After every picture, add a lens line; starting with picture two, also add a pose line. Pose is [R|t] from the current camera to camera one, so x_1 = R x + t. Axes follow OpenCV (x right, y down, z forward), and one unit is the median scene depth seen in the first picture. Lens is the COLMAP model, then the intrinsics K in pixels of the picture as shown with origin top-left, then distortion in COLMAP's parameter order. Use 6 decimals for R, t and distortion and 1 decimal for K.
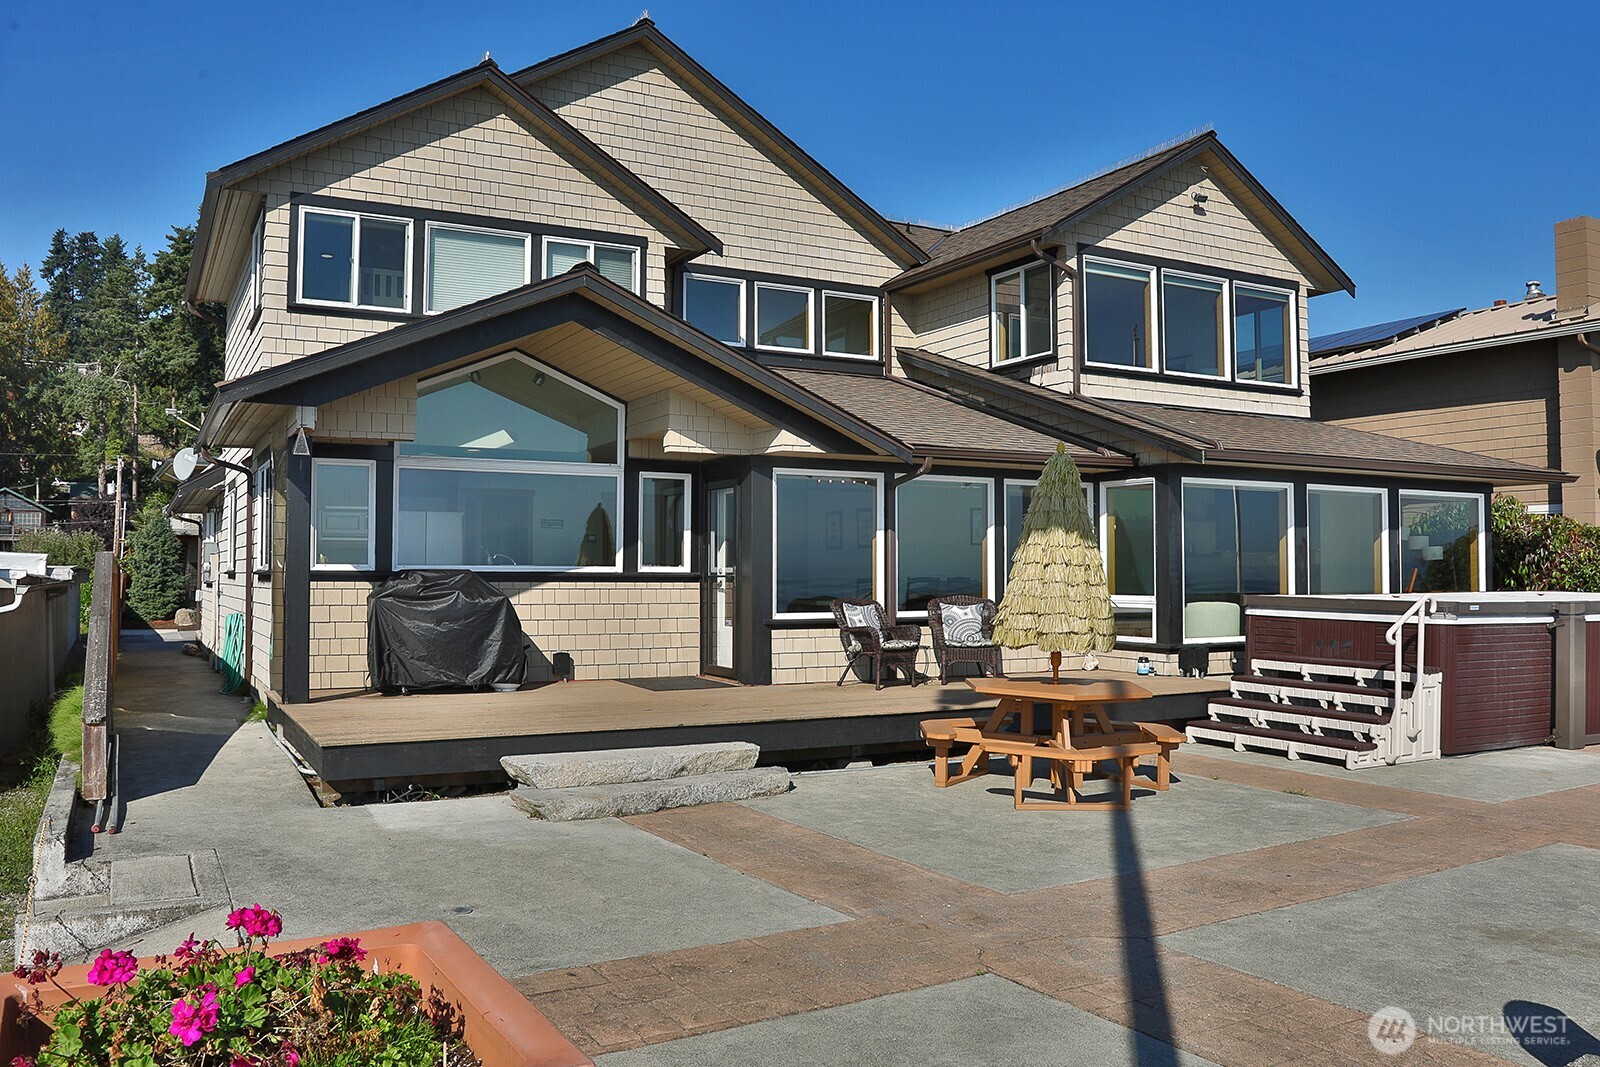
lens RADIAL K [[1266.3, 0, 812.9], [0, 1266.3, 527.5], [0, 0, 1]] dist [-0.106502, 0.054288]
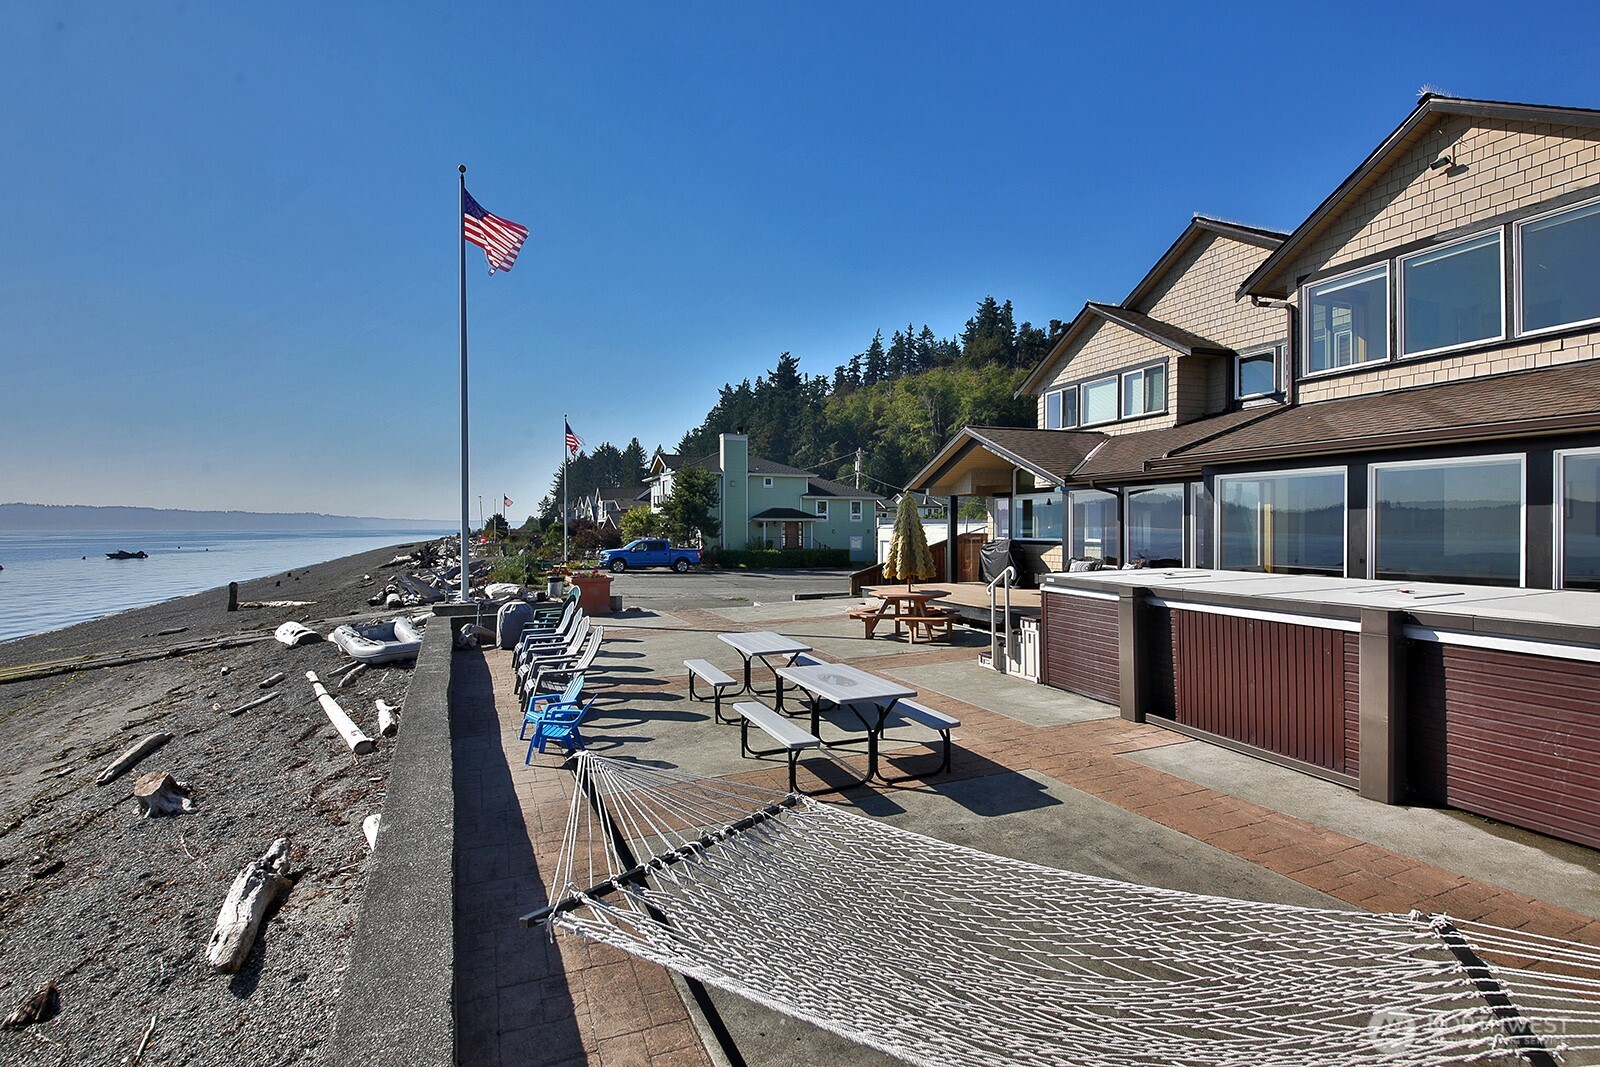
lens RADIAL K [[786.5, 0, 790.1], [0, 786.5, 527.2], [0, 0, 1]] dist [-0.016236, -0.001437]
pose [[-0.146579, -0.006115, -0.989180, 1.023819], [0.032901, 0.999397, -0.011053, 0.006099], [0.988652, -0.034165, -0.146289, 0.615705]]
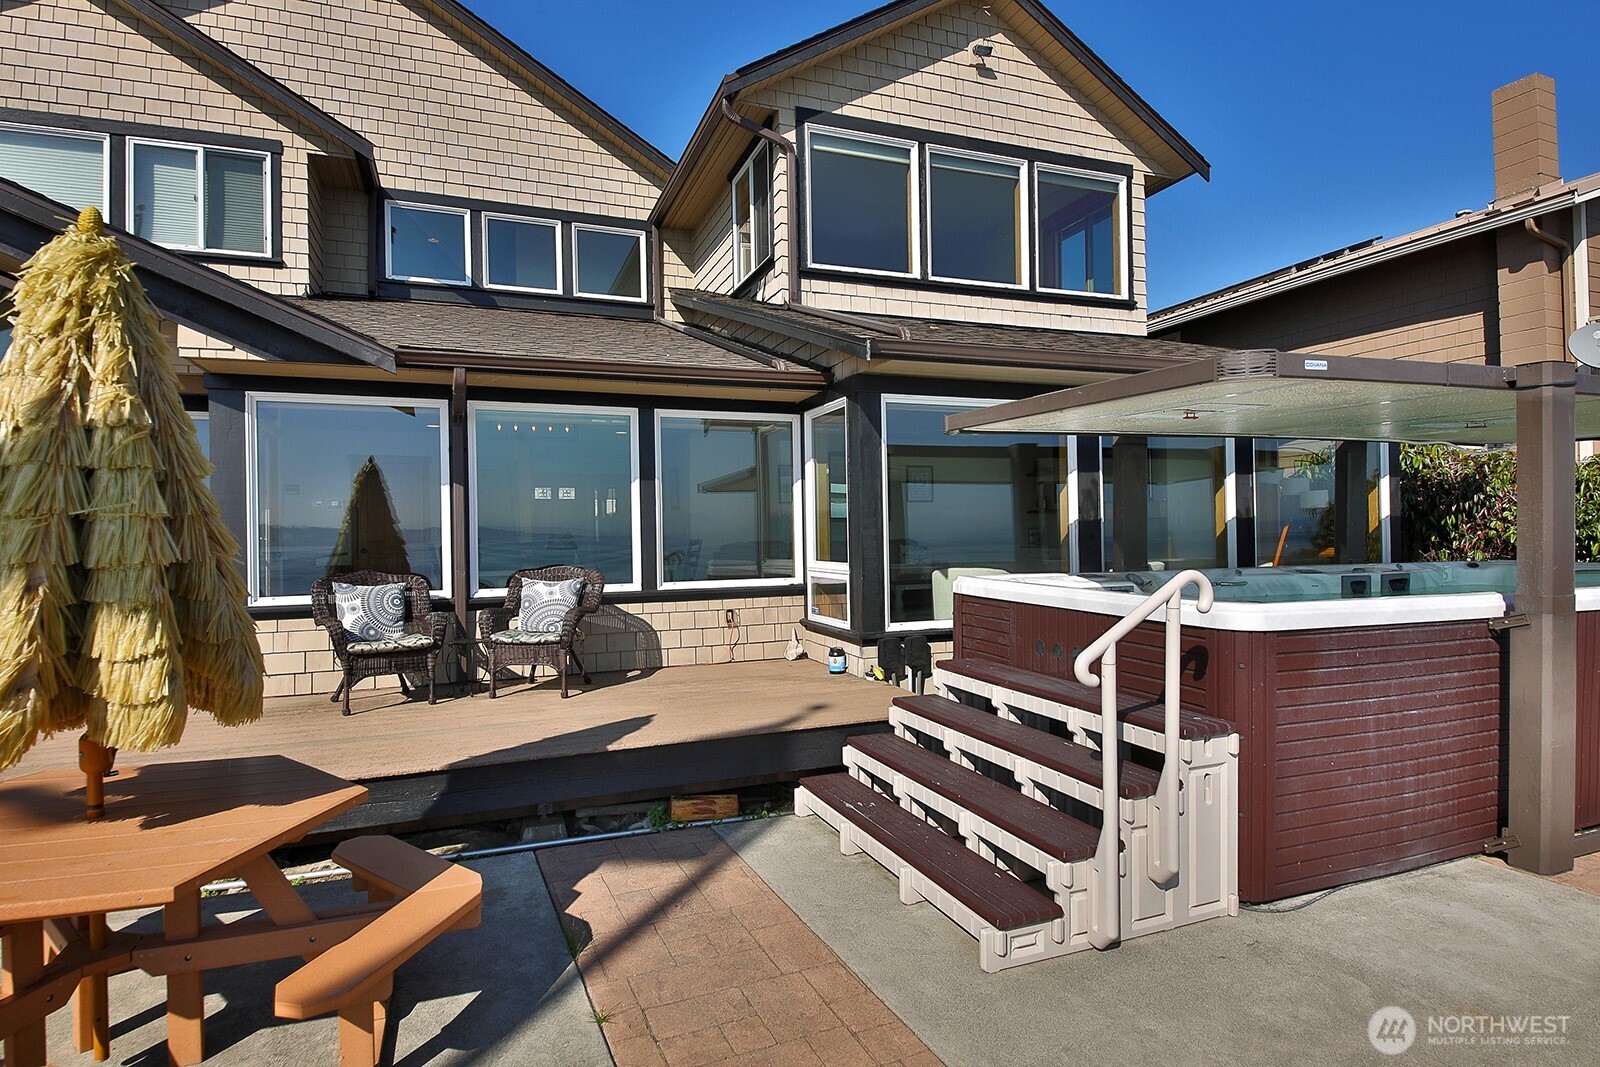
lens RADIAL K [[840.4, 0, 798.0], [0, 840.4, 534.7], [0, 0, 1]] dist [0.021041, -0.018232]
pose [[0.990350, -0.016830, -0.137564, 0.278436], [0.022170, 0.999055, 0.037380, 0.017415], [0.136805, -0.040069, 0.989787, 0.471706]]
